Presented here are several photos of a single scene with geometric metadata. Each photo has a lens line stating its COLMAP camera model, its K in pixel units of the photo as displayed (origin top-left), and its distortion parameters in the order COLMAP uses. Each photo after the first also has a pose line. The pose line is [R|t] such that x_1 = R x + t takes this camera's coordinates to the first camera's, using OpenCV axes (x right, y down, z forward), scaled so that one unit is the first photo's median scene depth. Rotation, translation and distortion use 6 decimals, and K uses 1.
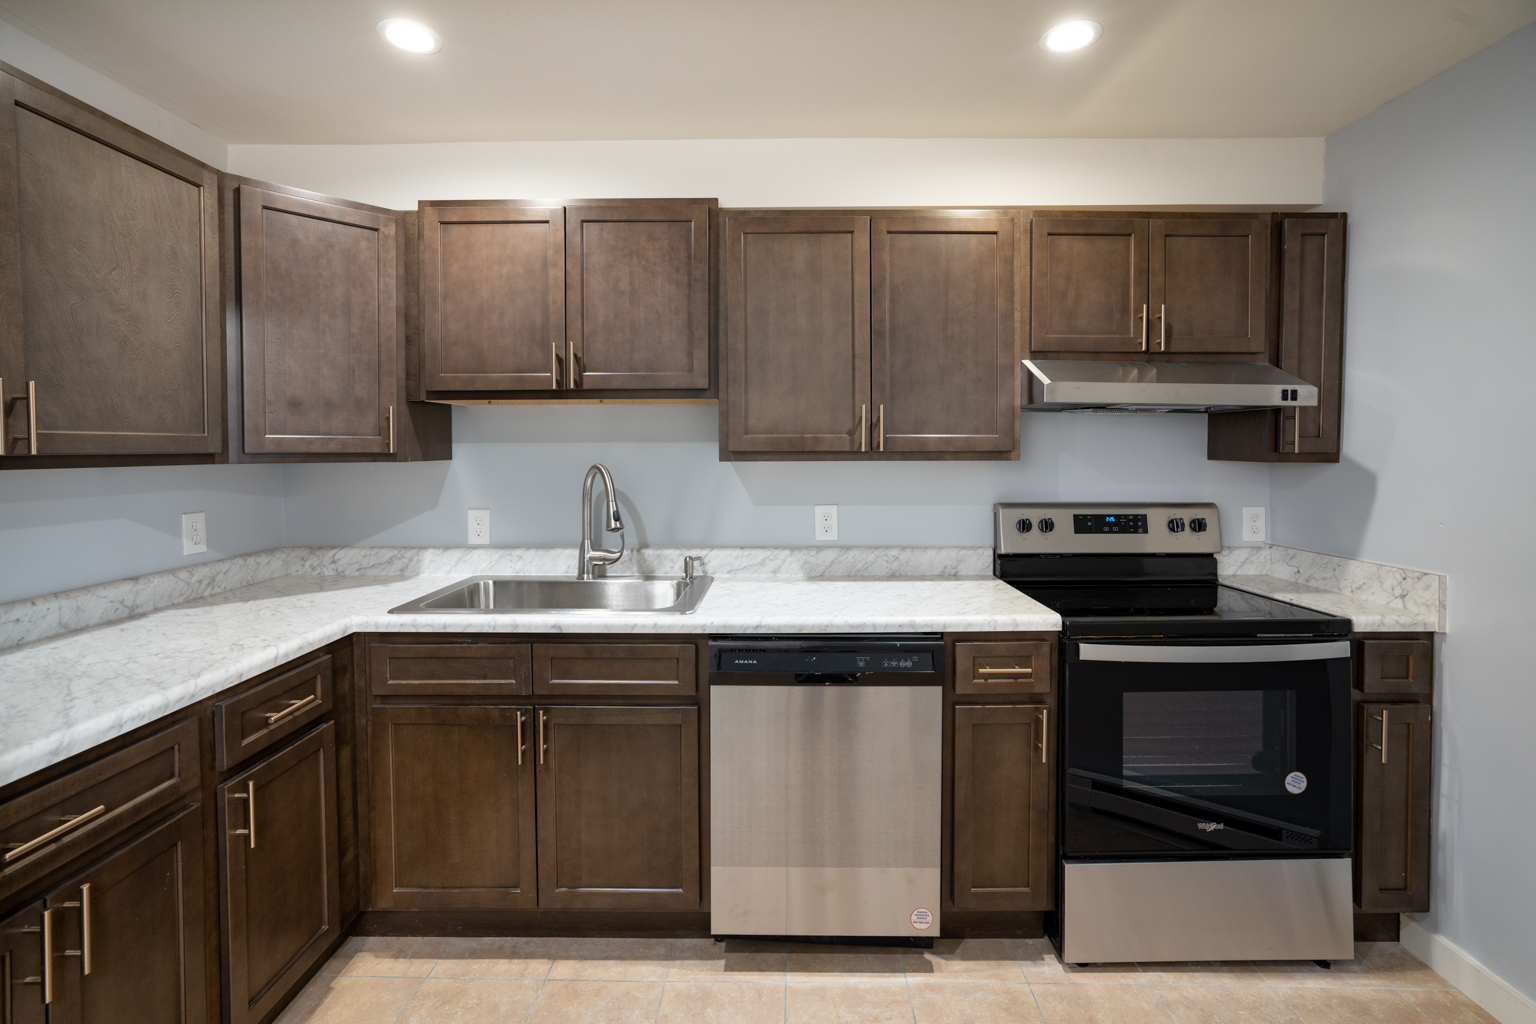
lens RADIAL K [[718.5, 0, 834.3], [0, 718.5, 463.4], [0, 0, 1]] dist [-0.021098, 0.012108]
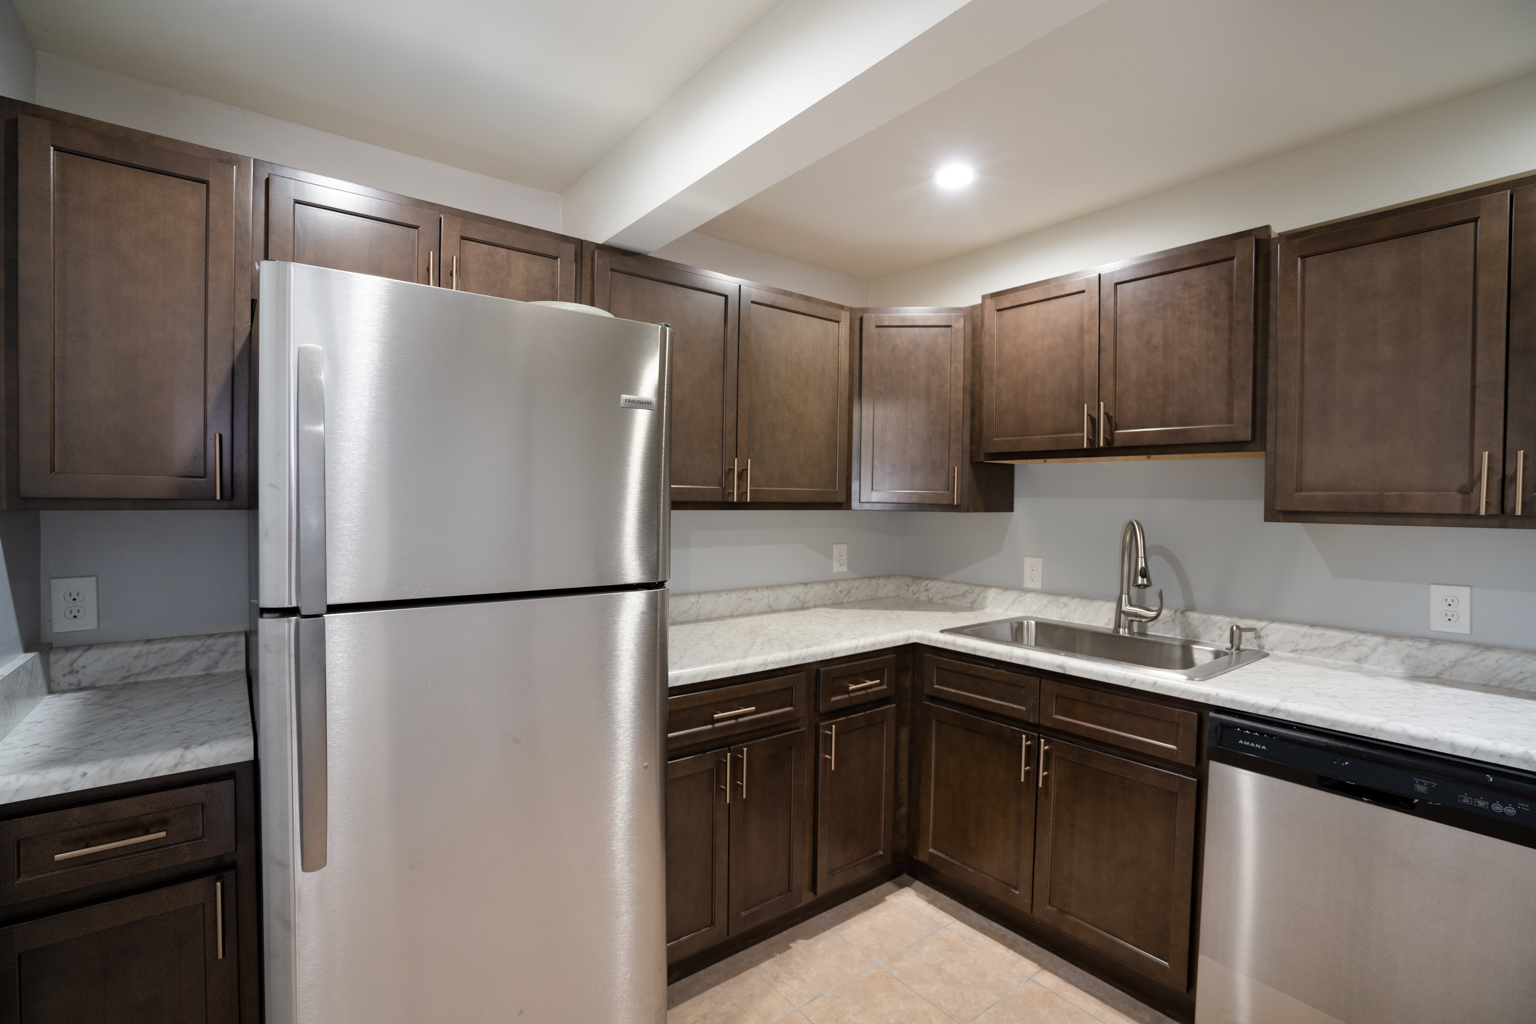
lens RADIAL K [[718.5, 0, 768.8], [0, 718.5, 508.6], [0, 0, 1]] dist [-0.021098, 0.012108]
pose [[0.627798, 0.022713, -0.778045, 0.153744], [-0.032622, 0.999464, 0.002854, -0.001437], [0.777692, 0.023590, 0.628202, -0.031340]]
